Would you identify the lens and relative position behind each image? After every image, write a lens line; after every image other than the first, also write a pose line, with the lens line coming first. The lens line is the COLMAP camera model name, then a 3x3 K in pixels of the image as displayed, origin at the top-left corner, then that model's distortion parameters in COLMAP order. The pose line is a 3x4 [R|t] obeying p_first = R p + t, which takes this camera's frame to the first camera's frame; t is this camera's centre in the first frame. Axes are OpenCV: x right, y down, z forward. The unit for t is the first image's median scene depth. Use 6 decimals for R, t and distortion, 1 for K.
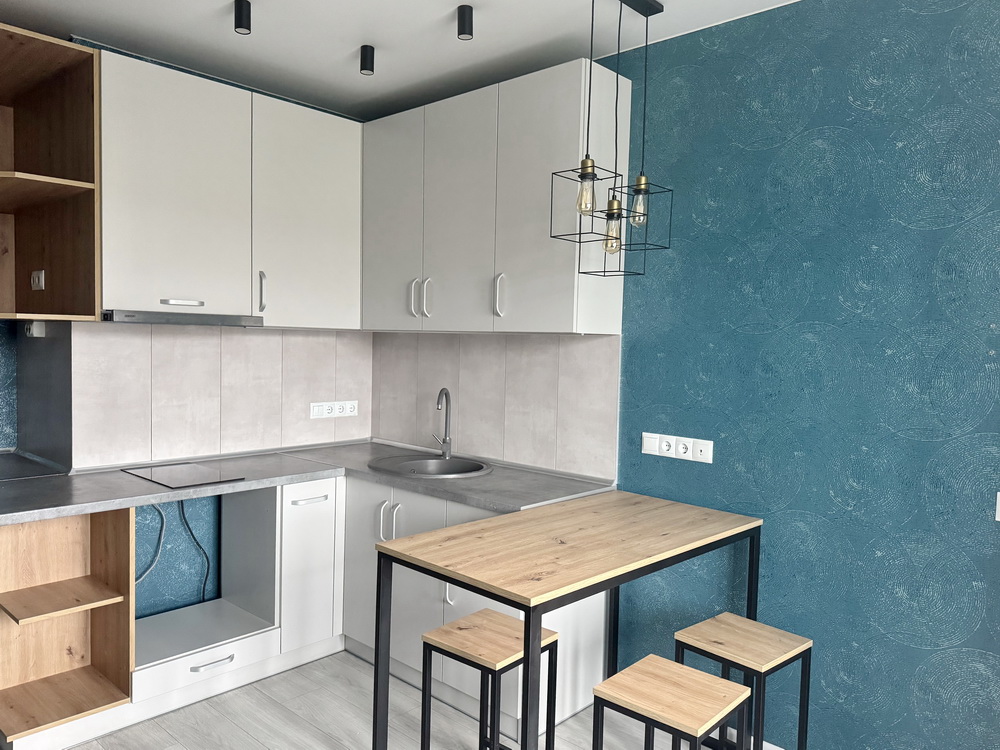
lens RADIAL K [[718.9, 0, 498.3], [0, 718.9, 379.0], [0, 0, 1]] dist [0.061355, -0.061514]
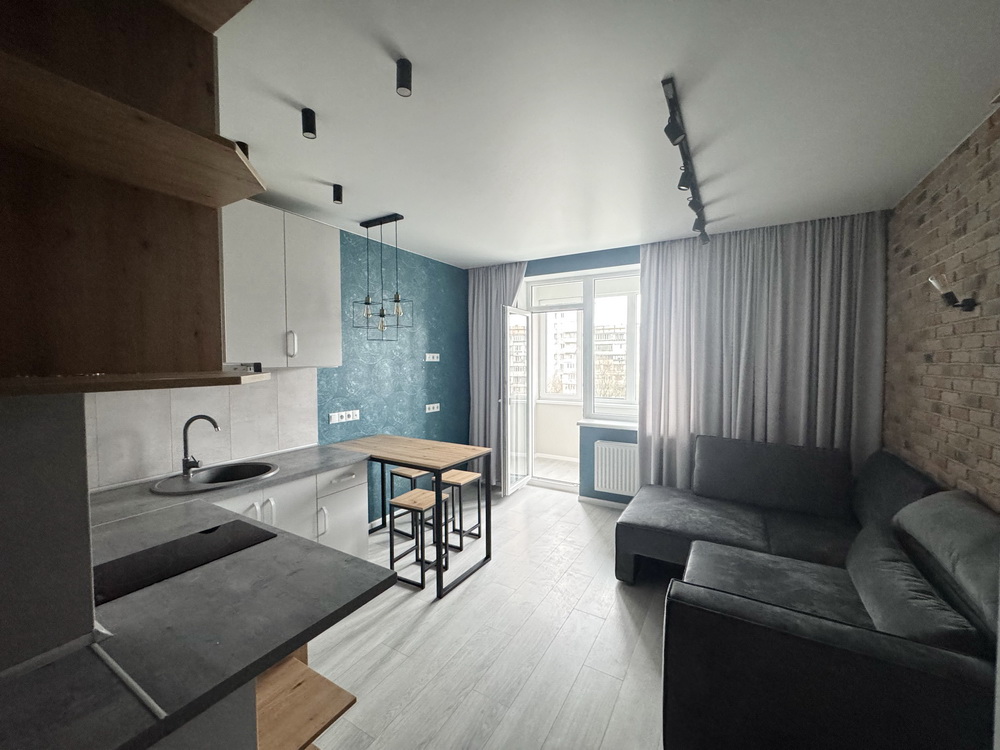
lens RADIAL K [[405.8, 0, 496.6], [0, 405.8, 373.3], [0, 0, 1]] dist [-0.001772, 0.000689]
pose [[-0.204491, -0.056529, 0.977235, -1.065559], [0.054023, 0.996158, 0.068929, -0.097708], [-0.977377, 0.066888, -0.200652, 0.810790]]
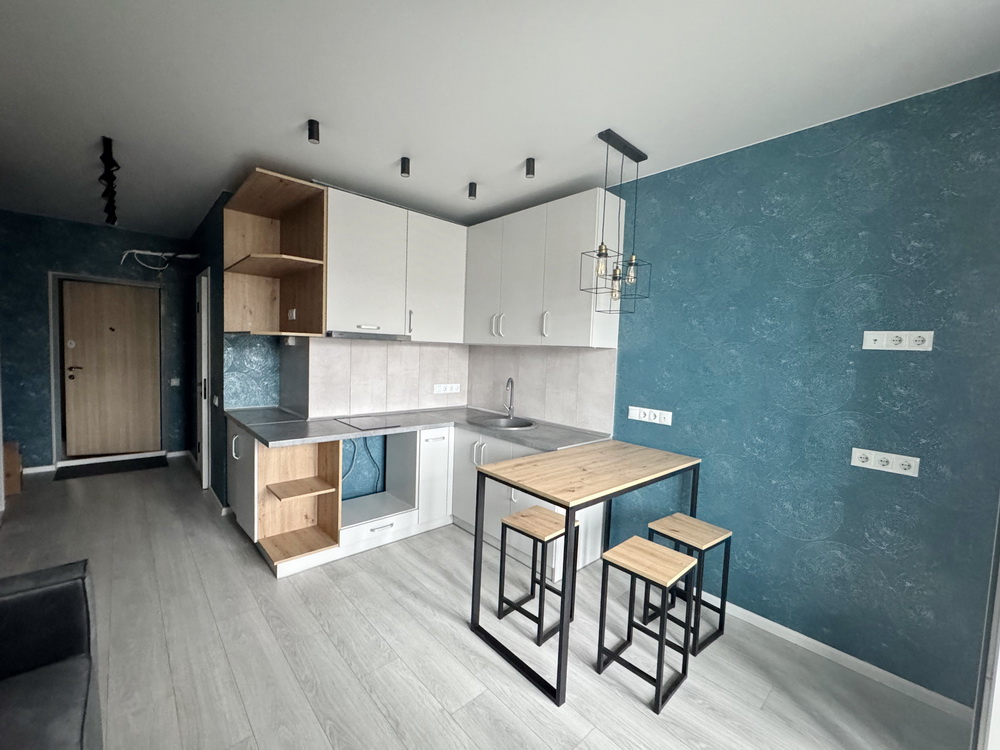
lens RADIAL K [[405.8, 0, 501.5], [0, 405.8, 376.2], [0, 0, 1]] dist [-0.001772, 0.000689]
pose [[0.997108, 0.020116, -0.073281, -0.032614], [-0.019495, 0.999768, 0.009179, 0.000628], [0.073448, -0.007724, 0.997269, 0.023667]]
